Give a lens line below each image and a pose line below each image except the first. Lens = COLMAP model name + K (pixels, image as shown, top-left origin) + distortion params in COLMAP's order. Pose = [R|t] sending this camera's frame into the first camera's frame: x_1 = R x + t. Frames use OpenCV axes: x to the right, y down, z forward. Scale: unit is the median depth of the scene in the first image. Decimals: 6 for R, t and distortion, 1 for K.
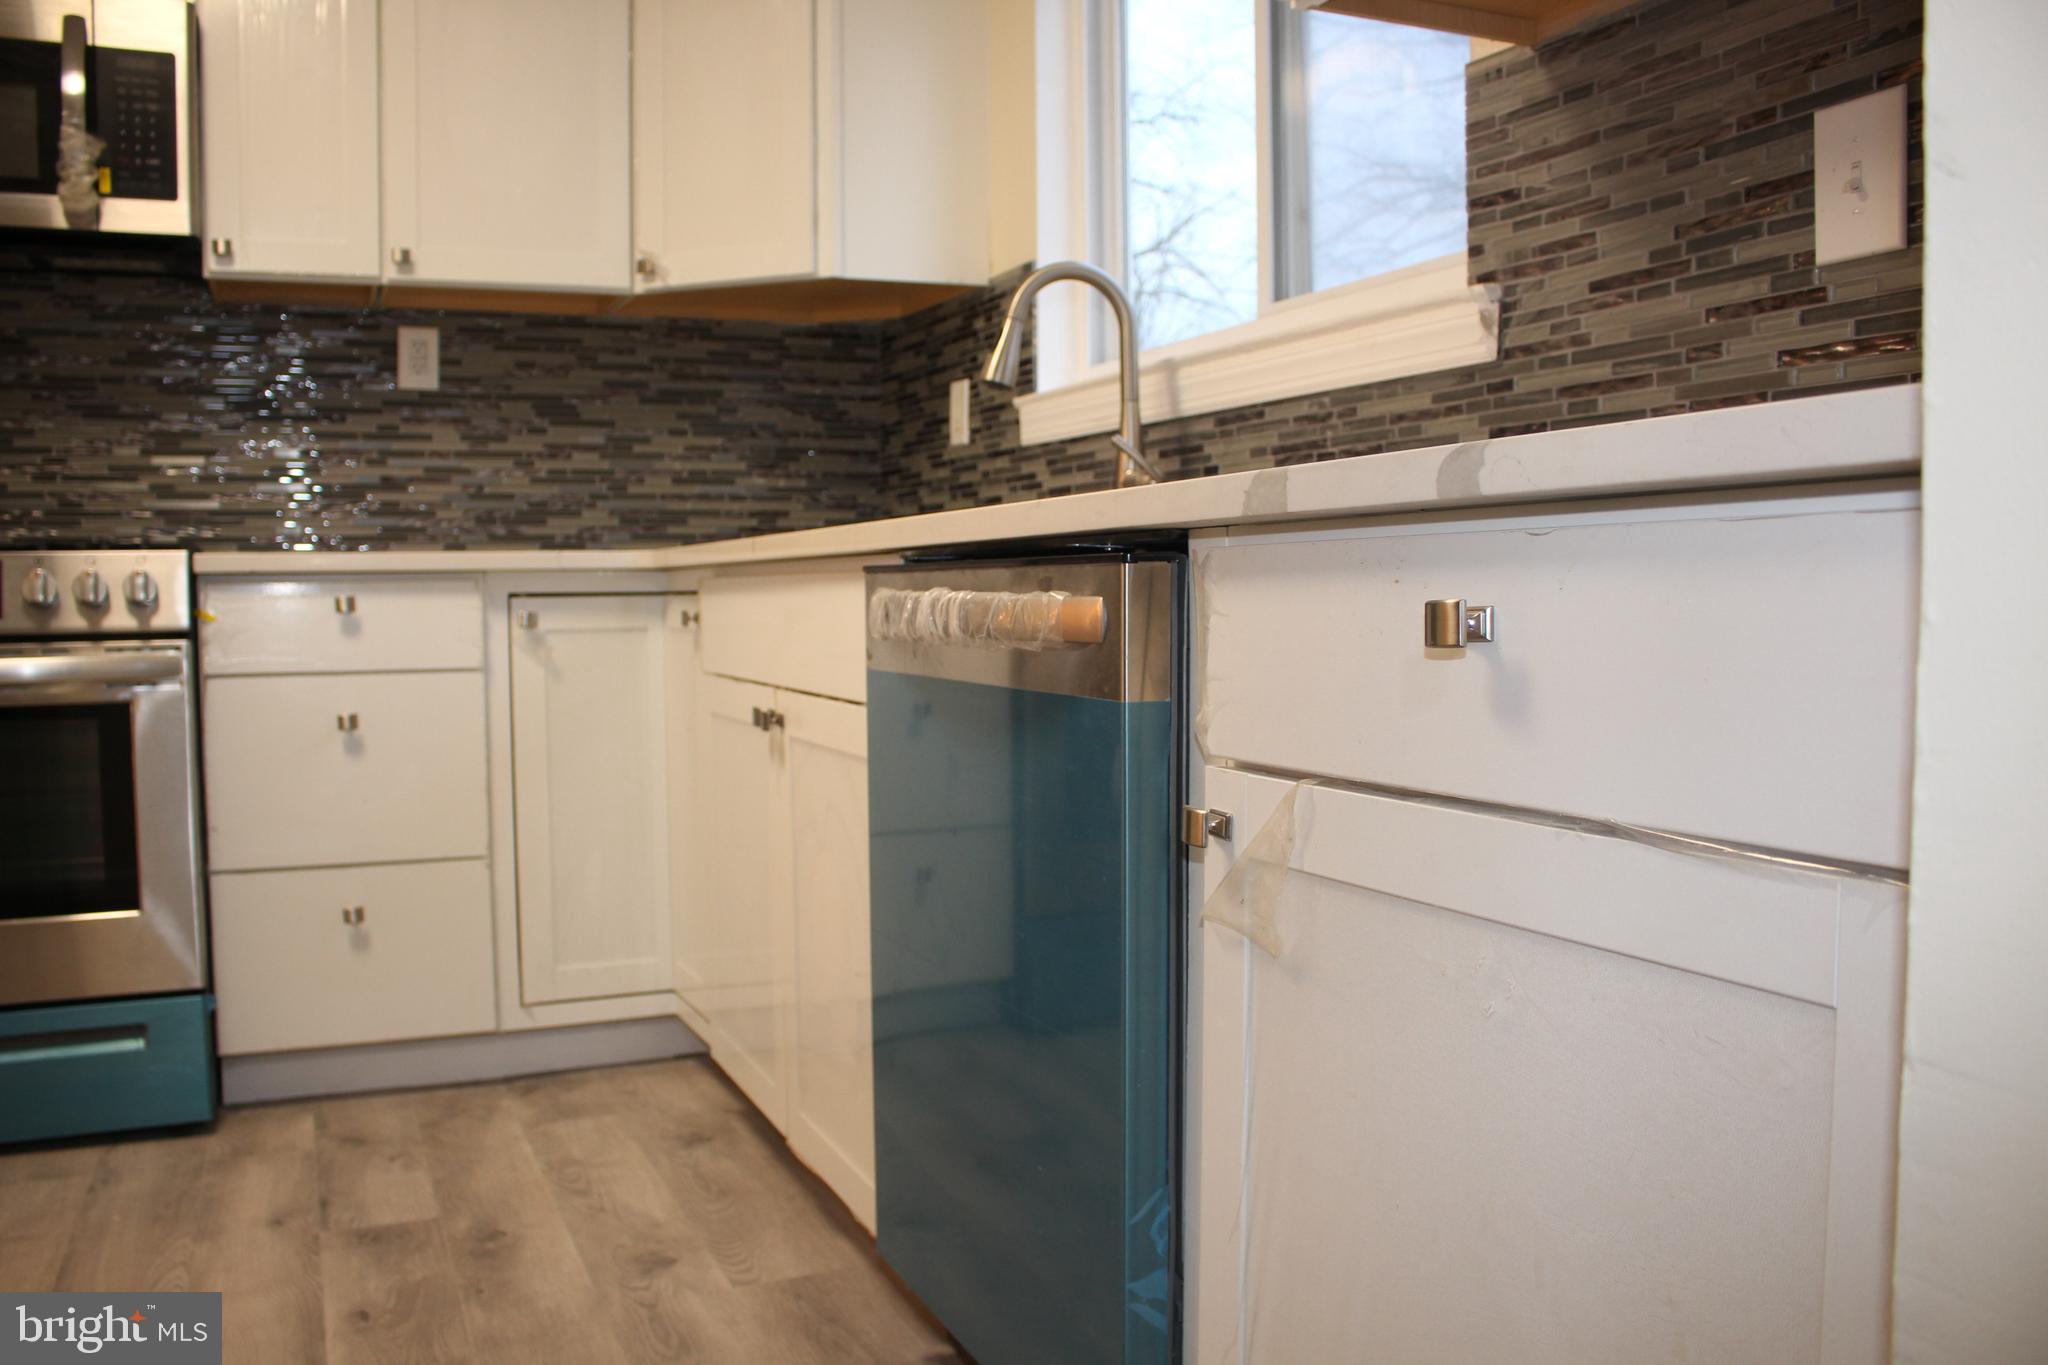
lens RADIAL K [[1726.6, 0, 1025.1], [0, 1726.6, 676.7], [0, 0, 1]] dist [-0.060338, 0.015048]
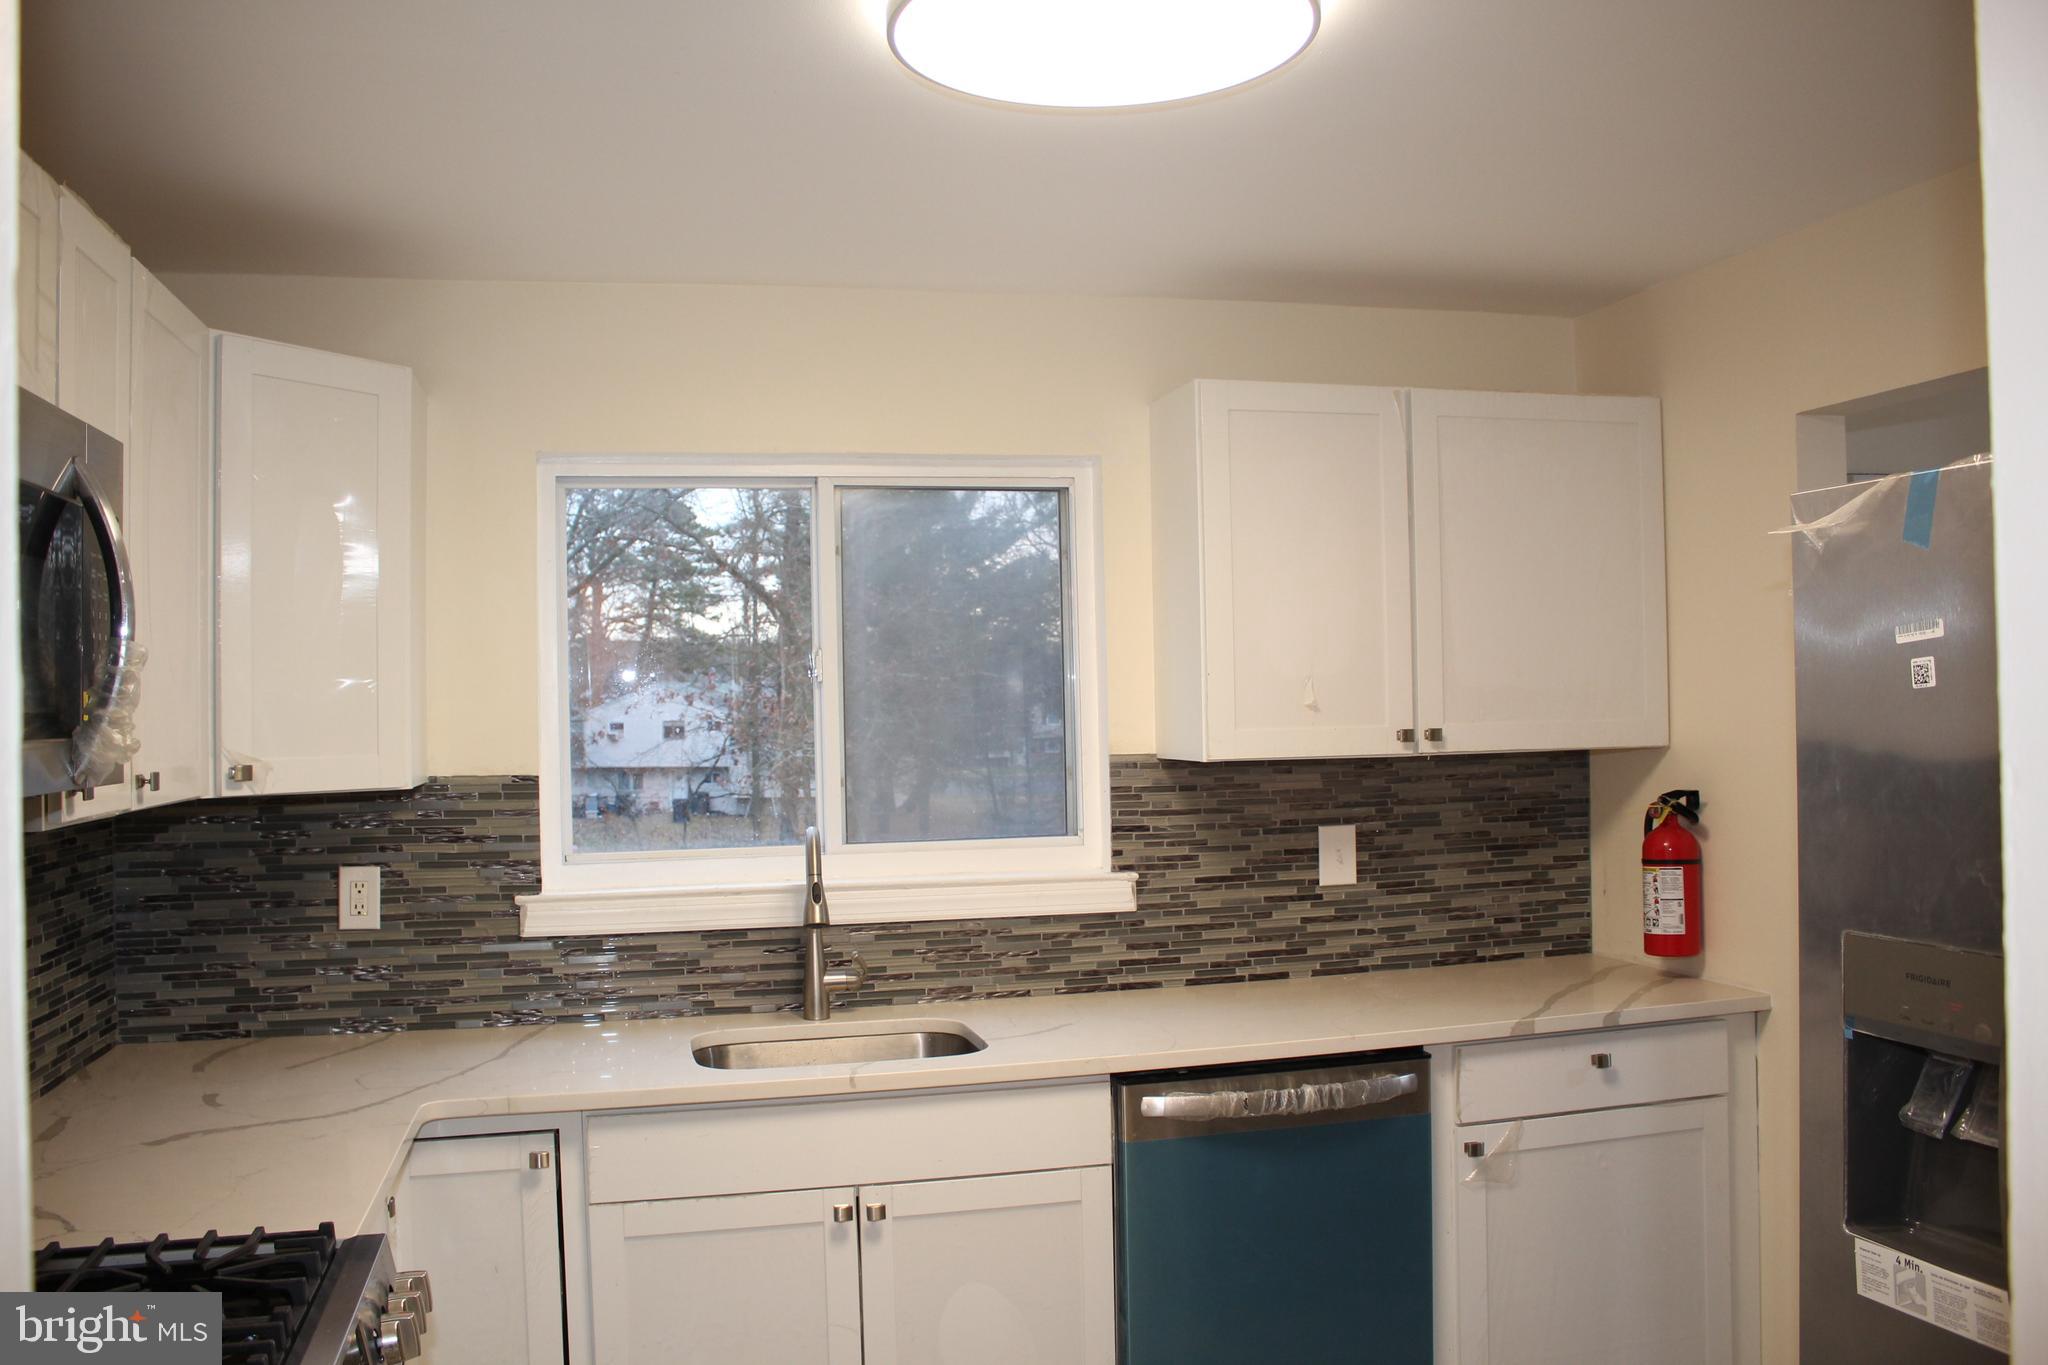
lens RADIAL K [[1726.6, 0, 1026.7], [0, 1726.6, 687.0], [0, 0, 1]] dist [-0.060338, 0.015048]
pose [[0.161503, 0.020095, 0.986668, -1.845814], [0.073807, 0.996747, -0.032381, -0.417515], [-0.984108, 0.078052, 0.159494, 0.854049]]
